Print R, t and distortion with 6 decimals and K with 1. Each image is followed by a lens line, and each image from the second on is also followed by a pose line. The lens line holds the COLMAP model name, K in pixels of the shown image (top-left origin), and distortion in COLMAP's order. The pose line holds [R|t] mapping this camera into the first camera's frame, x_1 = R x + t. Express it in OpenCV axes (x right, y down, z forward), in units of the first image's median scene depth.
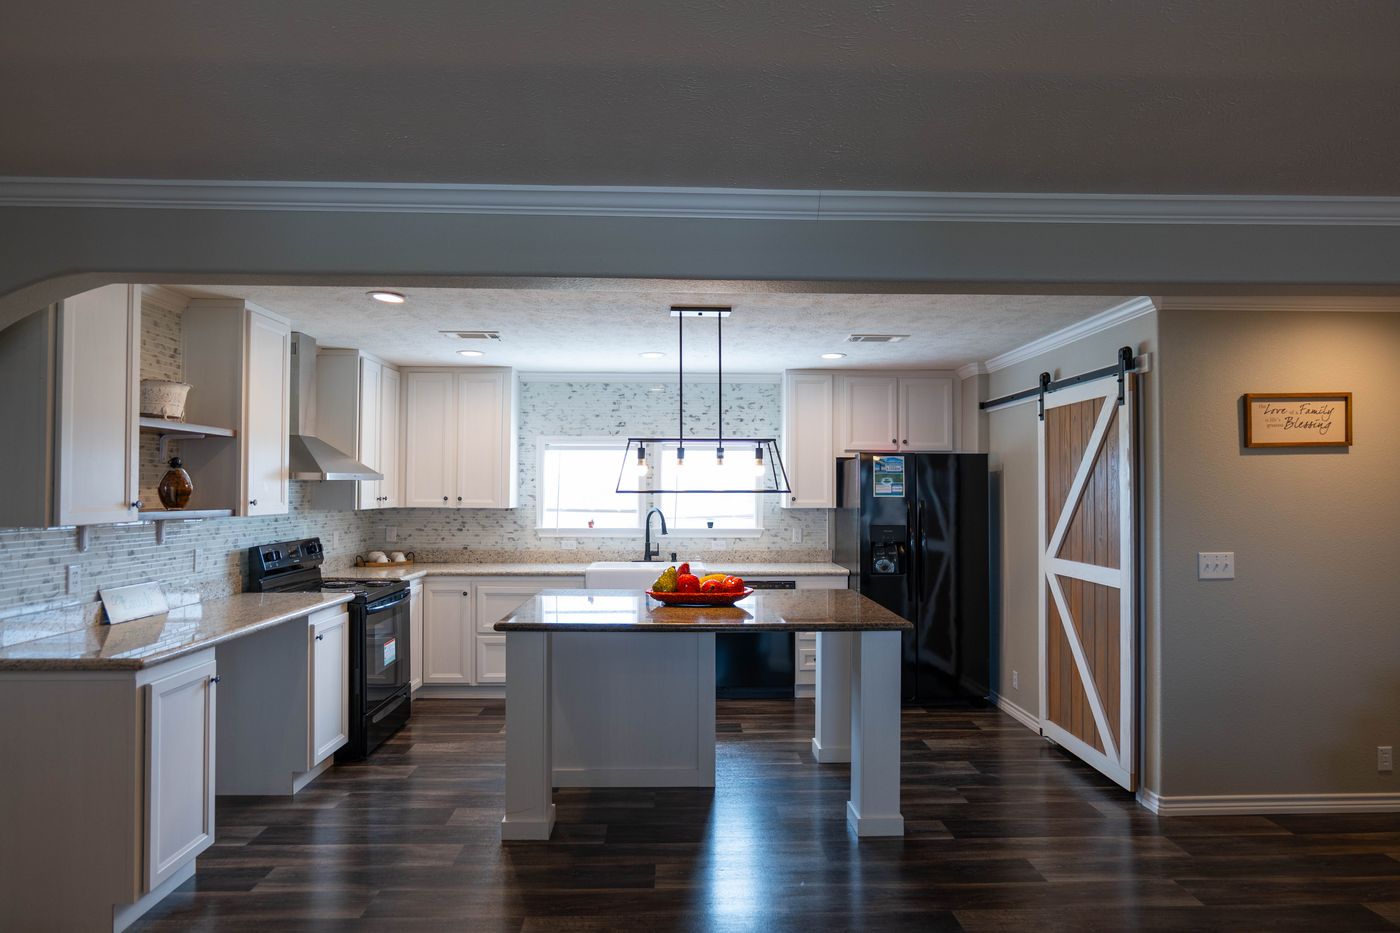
lens RADIAL K [[826.1, 0, 700.0], [0, 826.1, 466.5], [0, 0, 1]] dist [-0.039648, 0.037469]
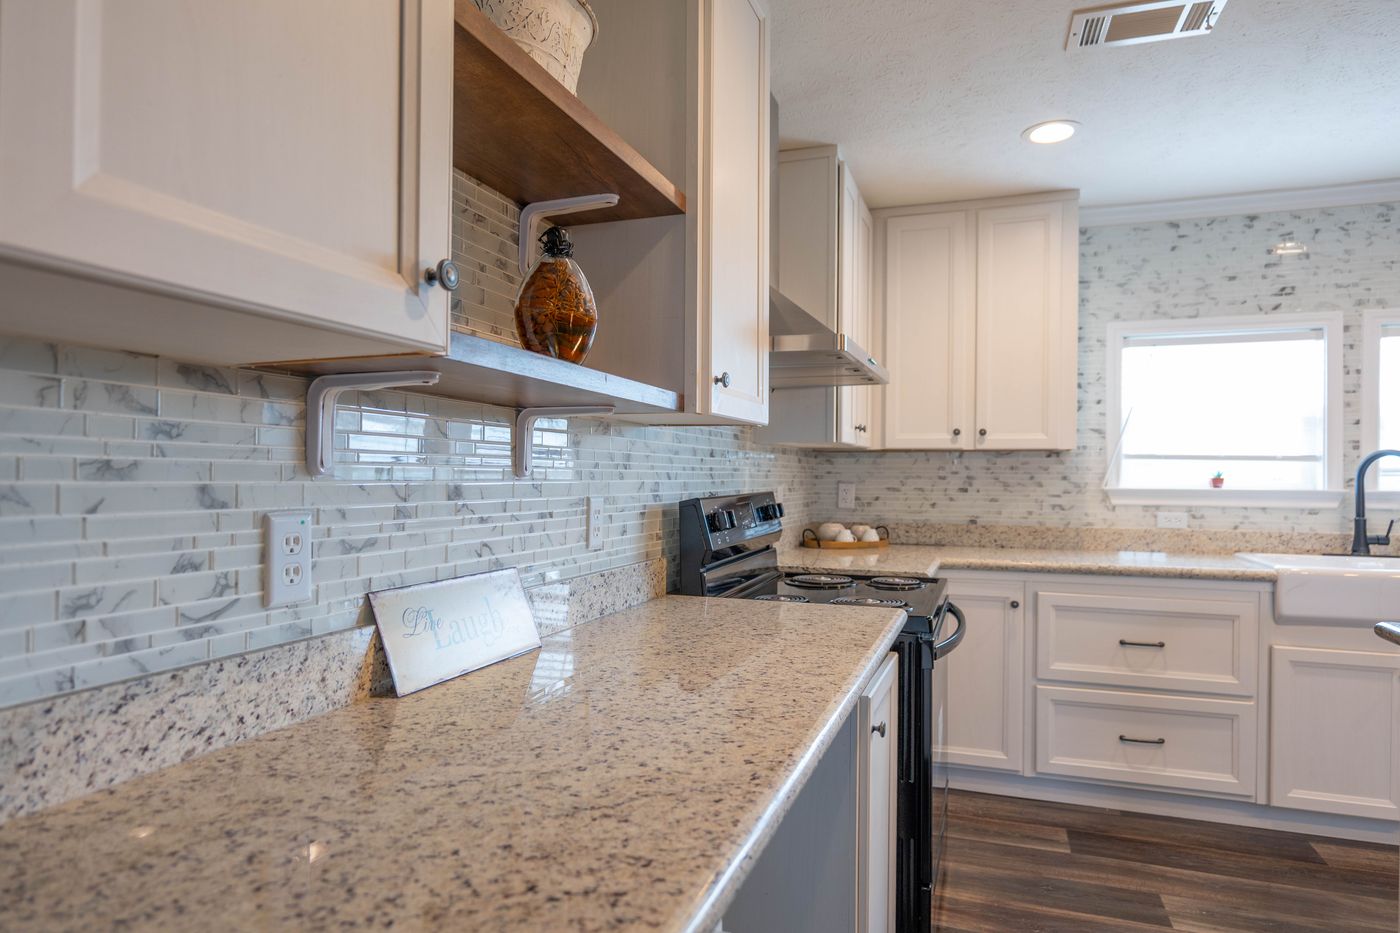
lens RADIAL K [[826.1, 0, 700.0], [0, 826.1, 466.5], [0, 0, 1]] dist [-0.039648, 0.037469]
pose [[0.933070, 0.000970, -0.359695, -0.455269], [0.005284, 0.999851, 0.016404, 0.088035], [0.359657, -0.017207, 0.932926, 0.688141]]
